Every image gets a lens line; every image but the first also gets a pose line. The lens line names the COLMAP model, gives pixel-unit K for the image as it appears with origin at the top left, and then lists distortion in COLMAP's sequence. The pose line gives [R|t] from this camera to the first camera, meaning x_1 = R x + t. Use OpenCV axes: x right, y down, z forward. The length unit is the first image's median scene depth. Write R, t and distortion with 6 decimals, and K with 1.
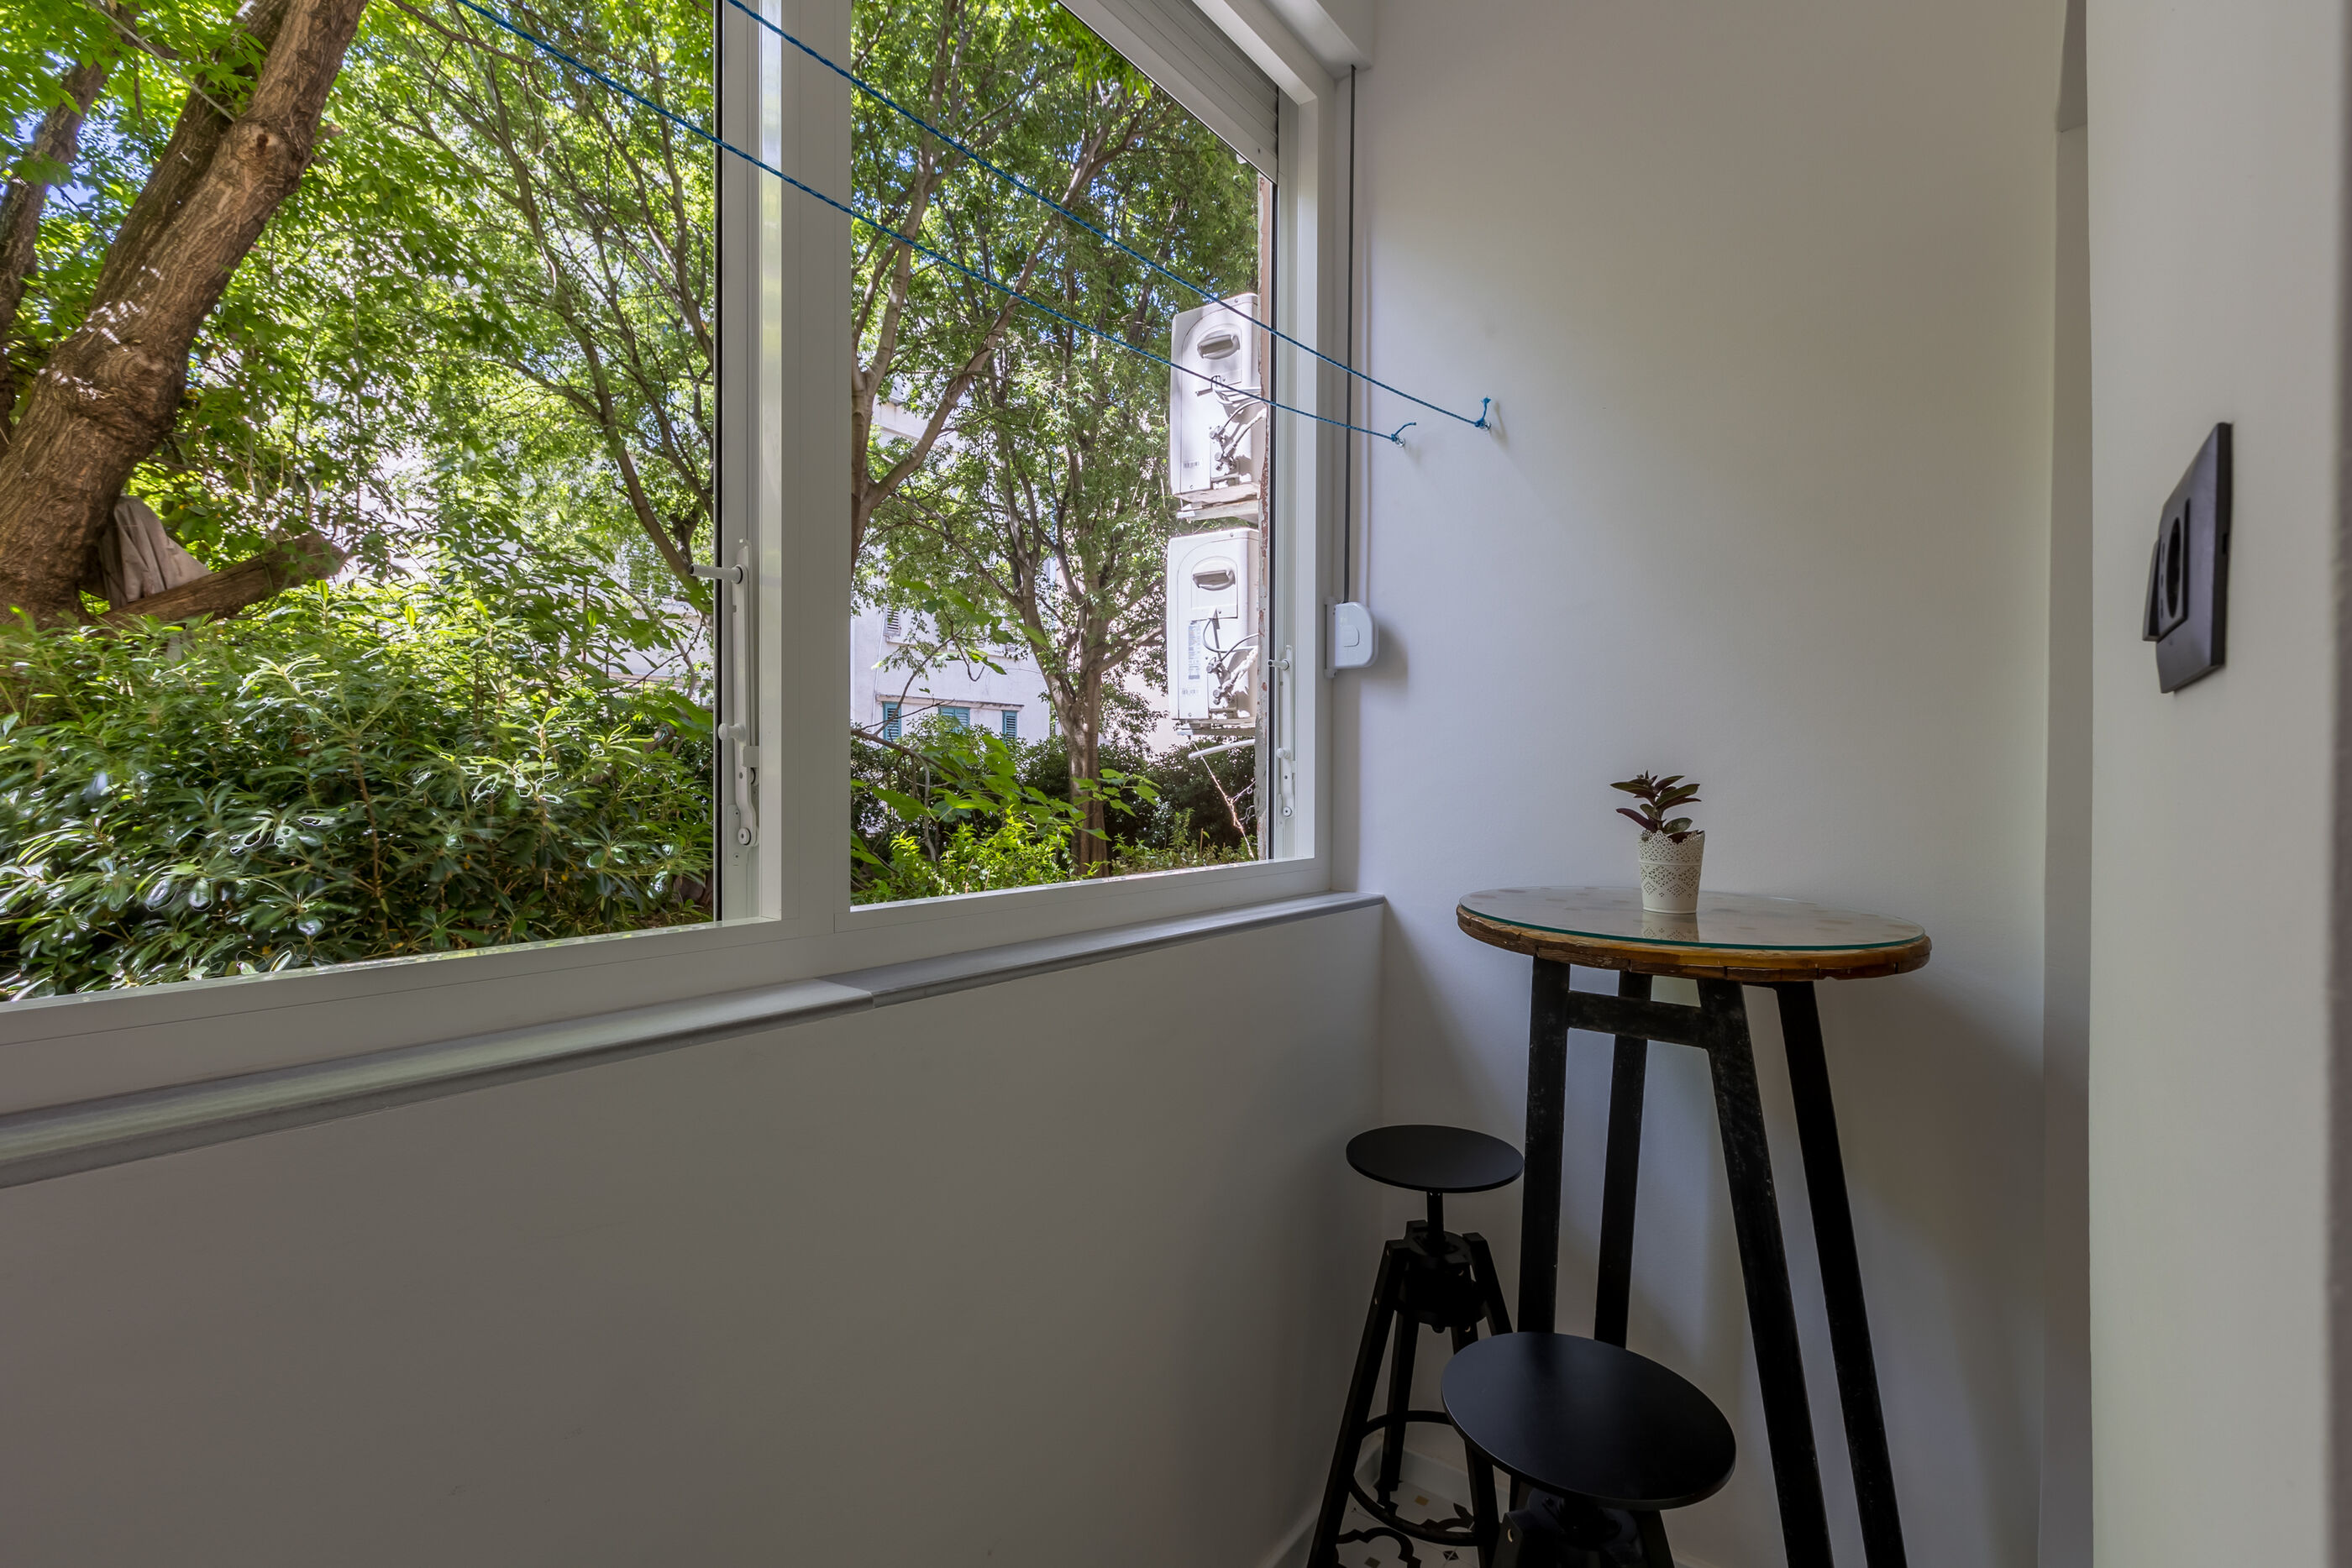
lens RADIAL K [[1059.4, 0, 1169.9], [0, 1059.4, 761.7], [0, 0, 1]] dist [0.001978, 0.000128]
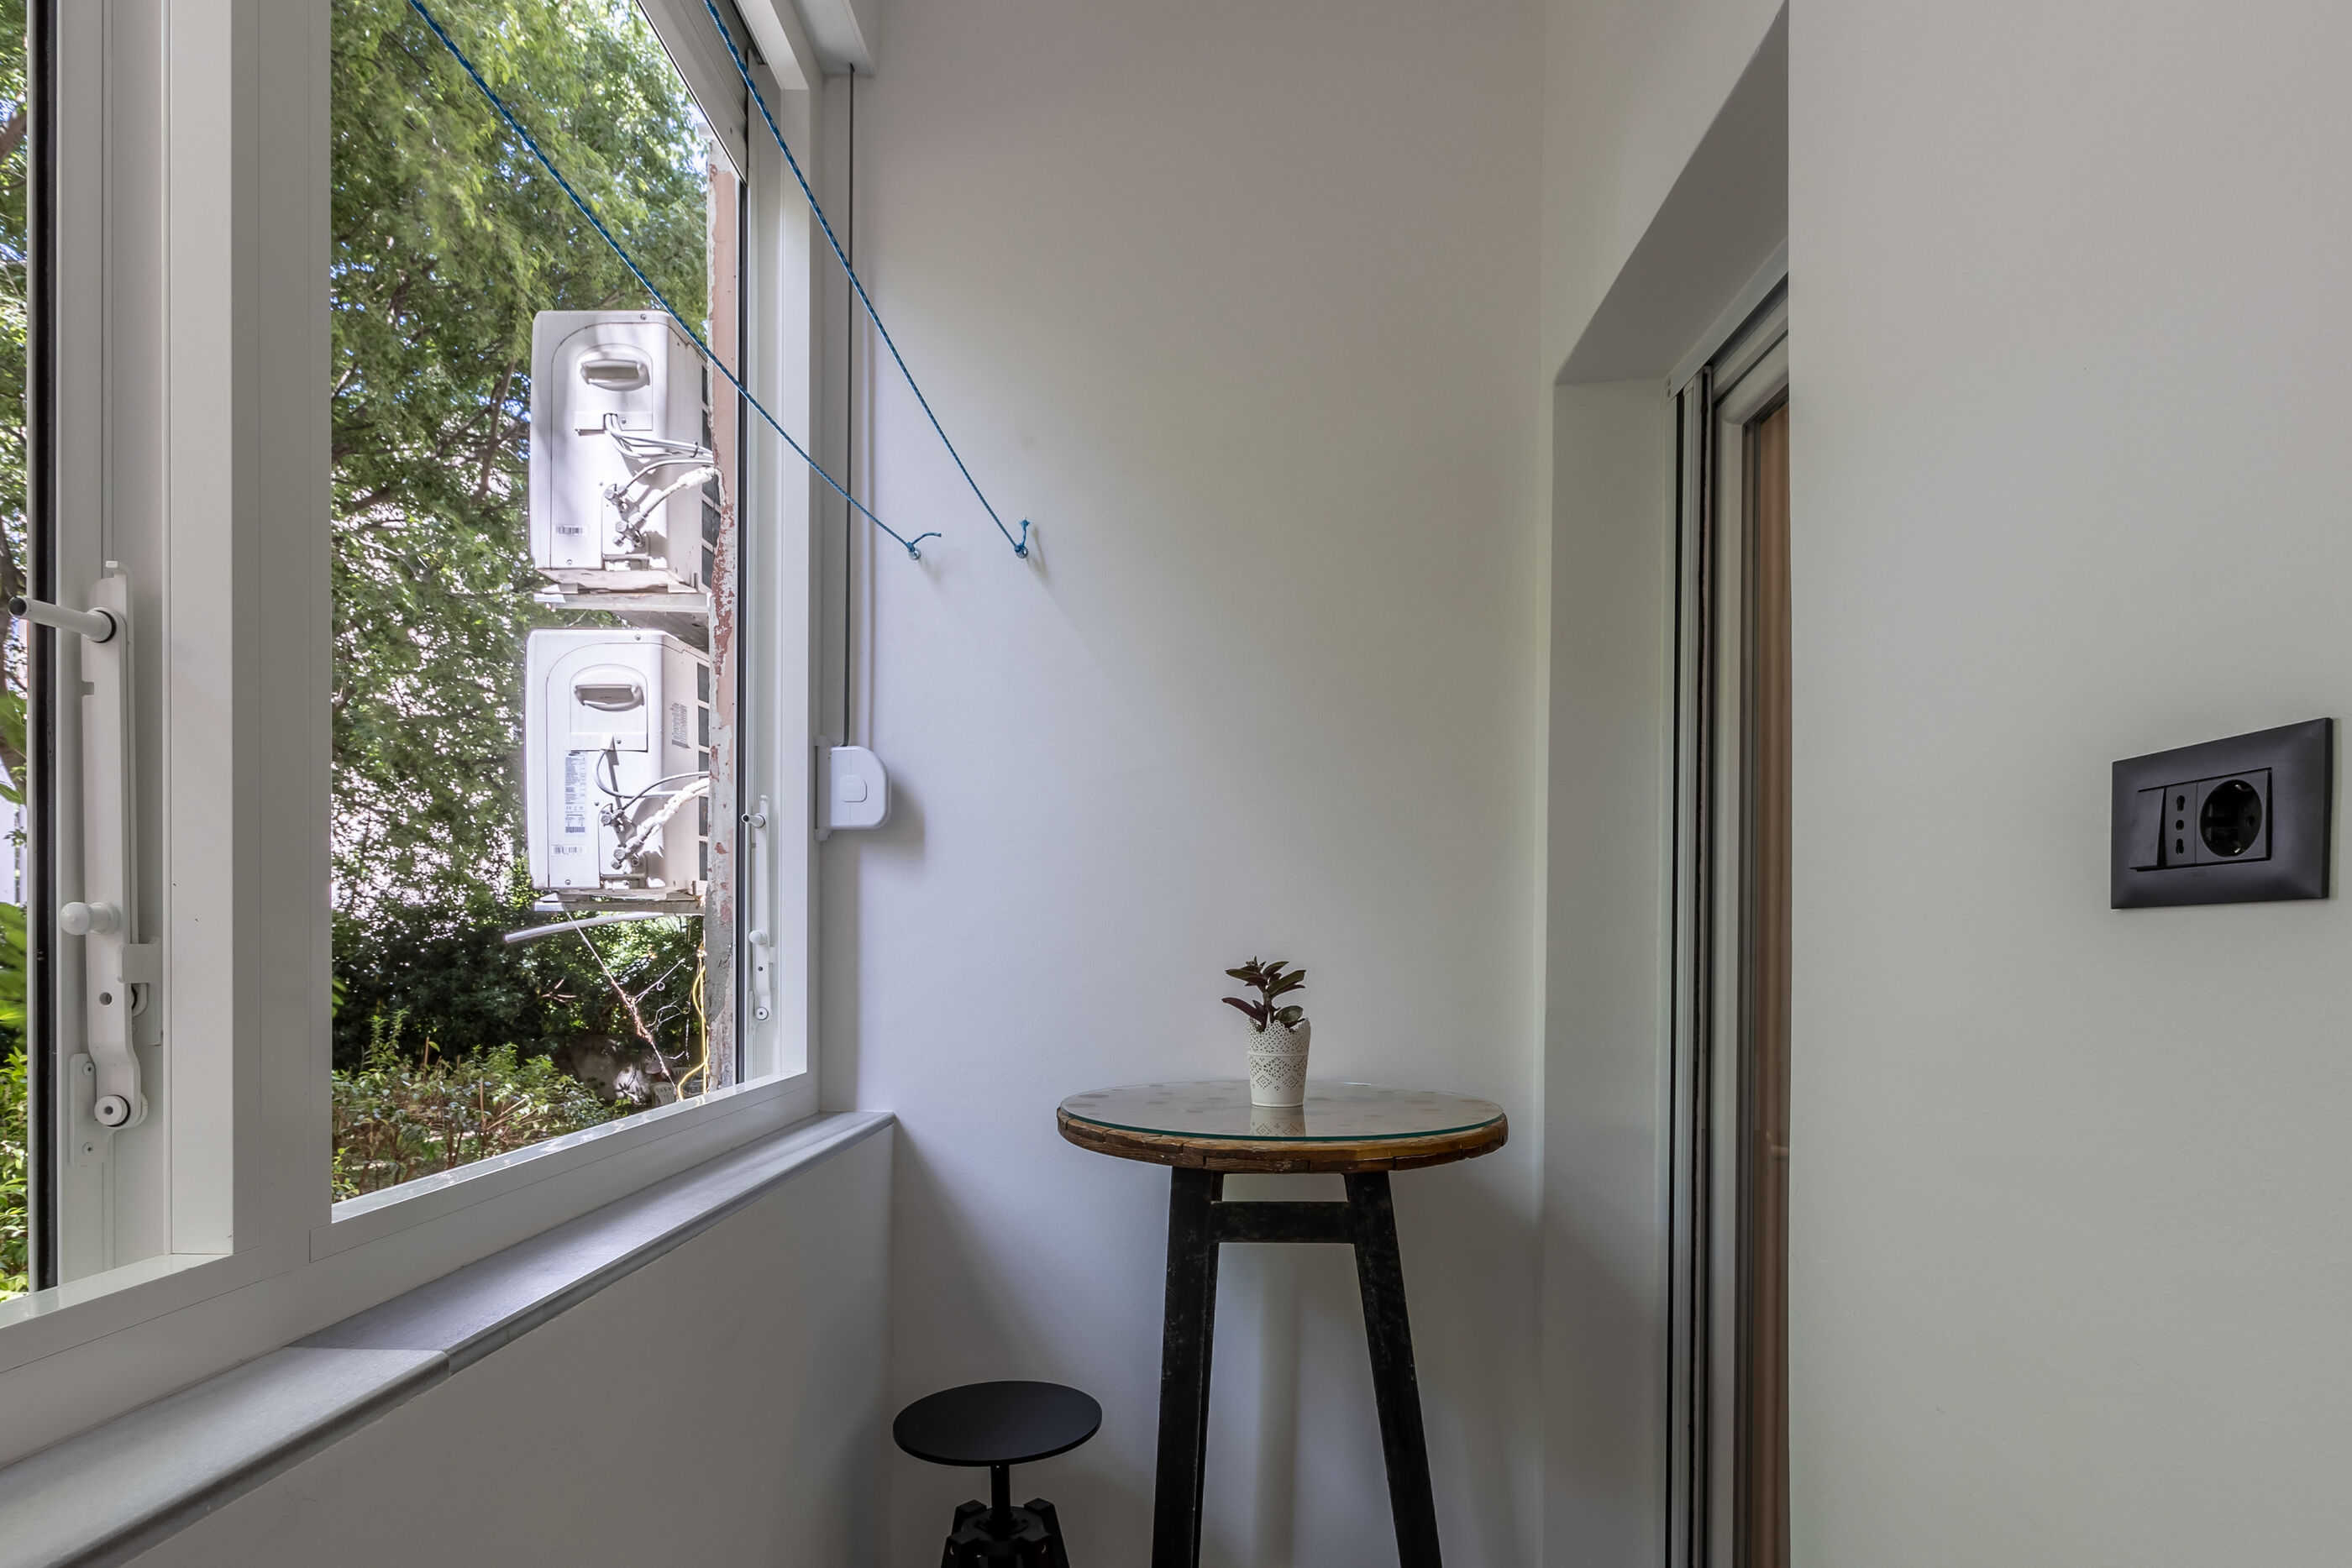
lens RADIAL K [[1261.9, 0, 1171.8], [0, 1261.9, 944.3], [0, 0, 1]] dist [-0.000262, 0.001082]
pose [[0.815121, -0.012054, 0.579165, -0.178646], [0.007912, 0.999922, 0.009676, -0.009612], [-0.579237, -0.003305, 0.815153, 0.092666]]
